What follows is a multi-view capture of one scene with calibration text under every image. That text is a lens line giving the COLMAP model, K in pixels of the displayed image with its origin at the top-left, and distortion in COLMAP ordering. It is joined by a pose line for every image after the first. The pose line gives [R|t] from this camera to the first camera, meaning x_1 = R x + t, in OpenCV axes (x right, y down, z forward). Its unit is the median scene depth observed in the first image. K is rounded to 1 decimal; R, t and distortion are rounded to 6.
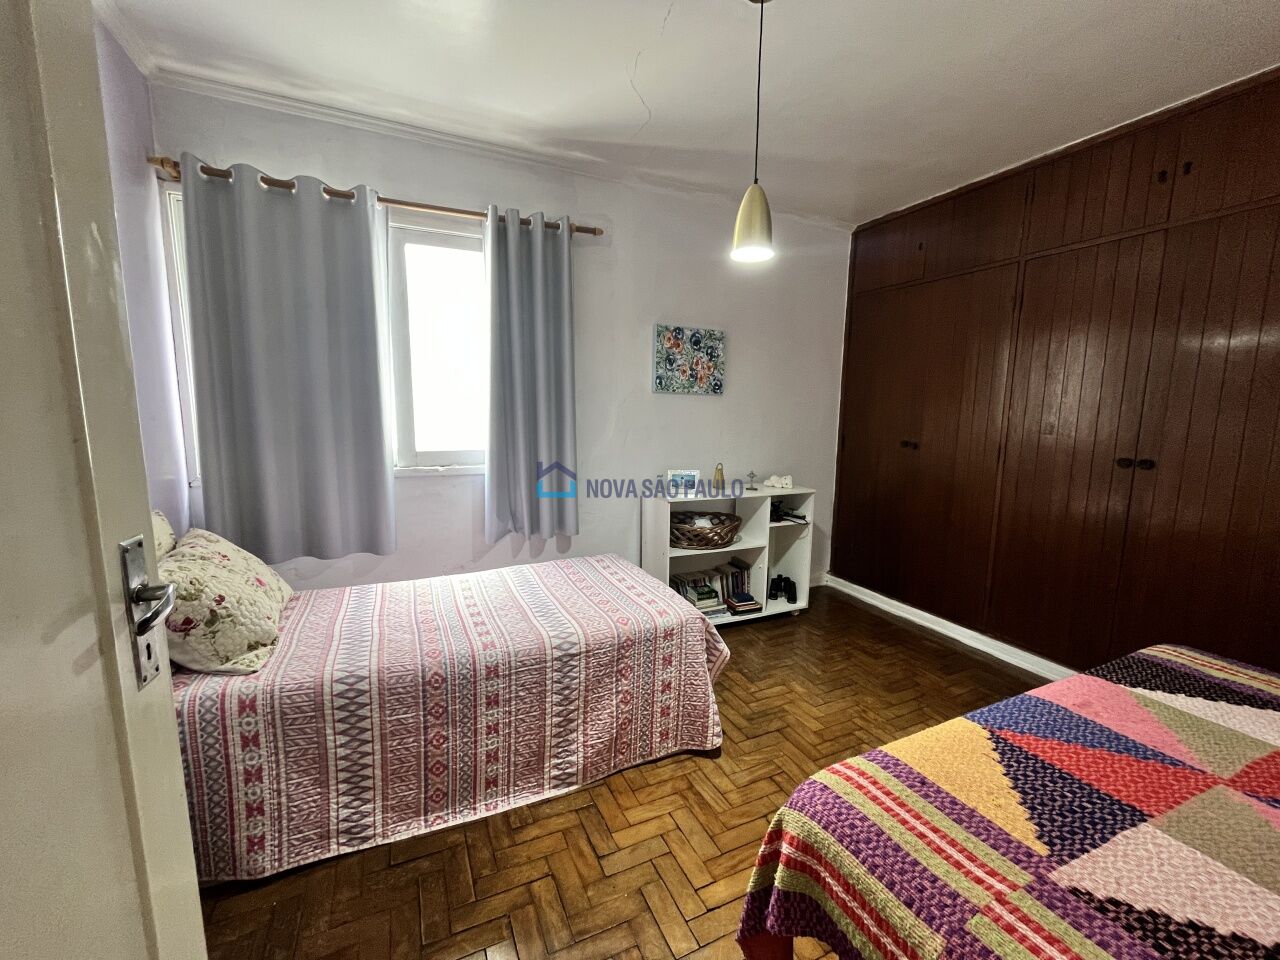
lens RADIAL K [[517.8, 0, 635.5], [0, 517.8, 479.3], [0, 0, 1]] dist [-0.003620, 0.000844]
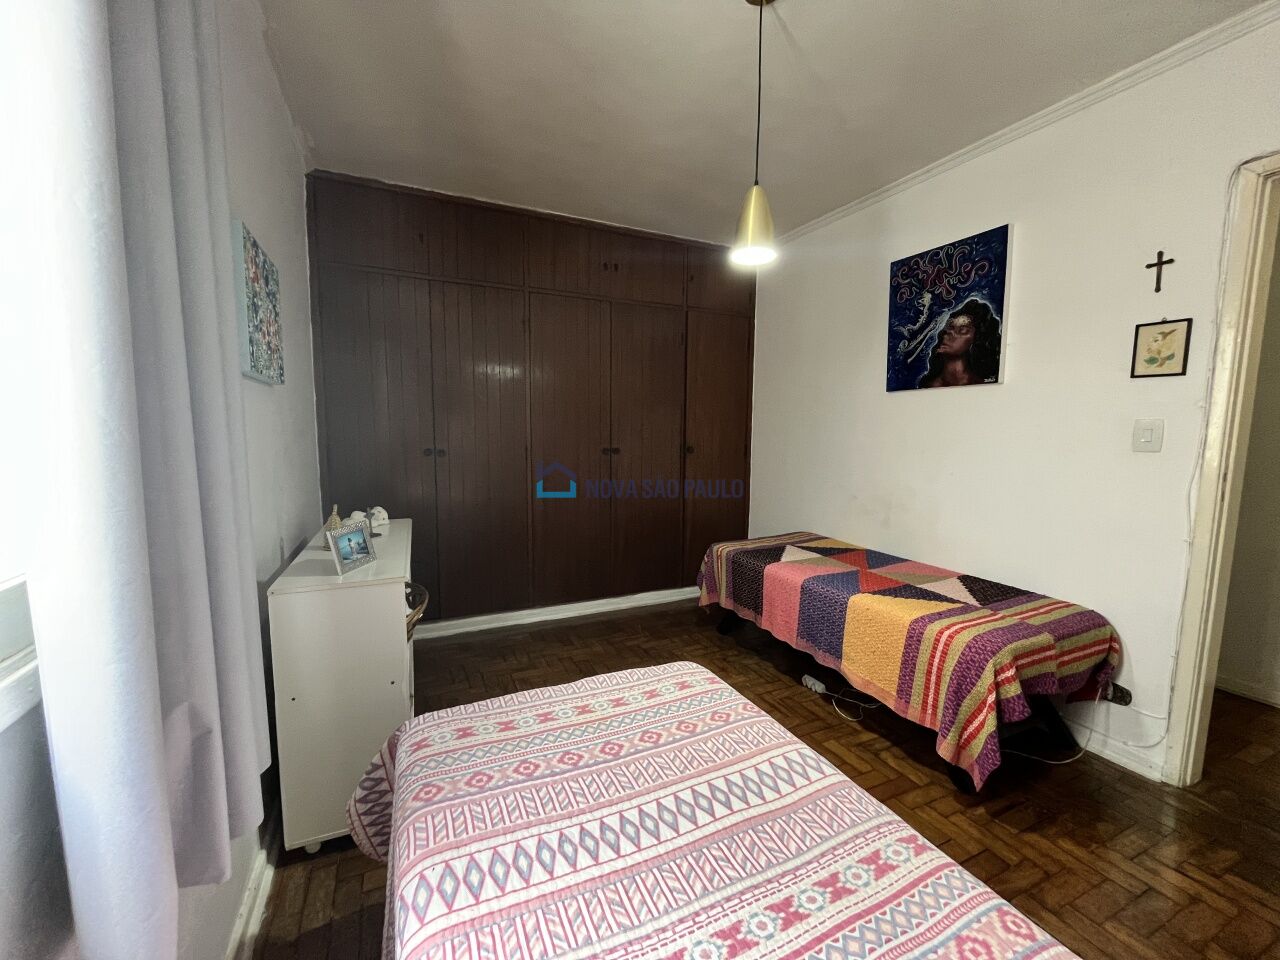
lens RADIAL K [[517.8, 0, 641.3], [0, 517.8, 479.5], [0, 0, 1]] dist [-0.003620, 0.000844]
pose [[-0.001420, -0.118659, 0.992934, -0.623630], [0.126158, 0.984980, 0.117889, -0.128862], [-0.992009, 0.125434, 0.013571, 0.983555]]
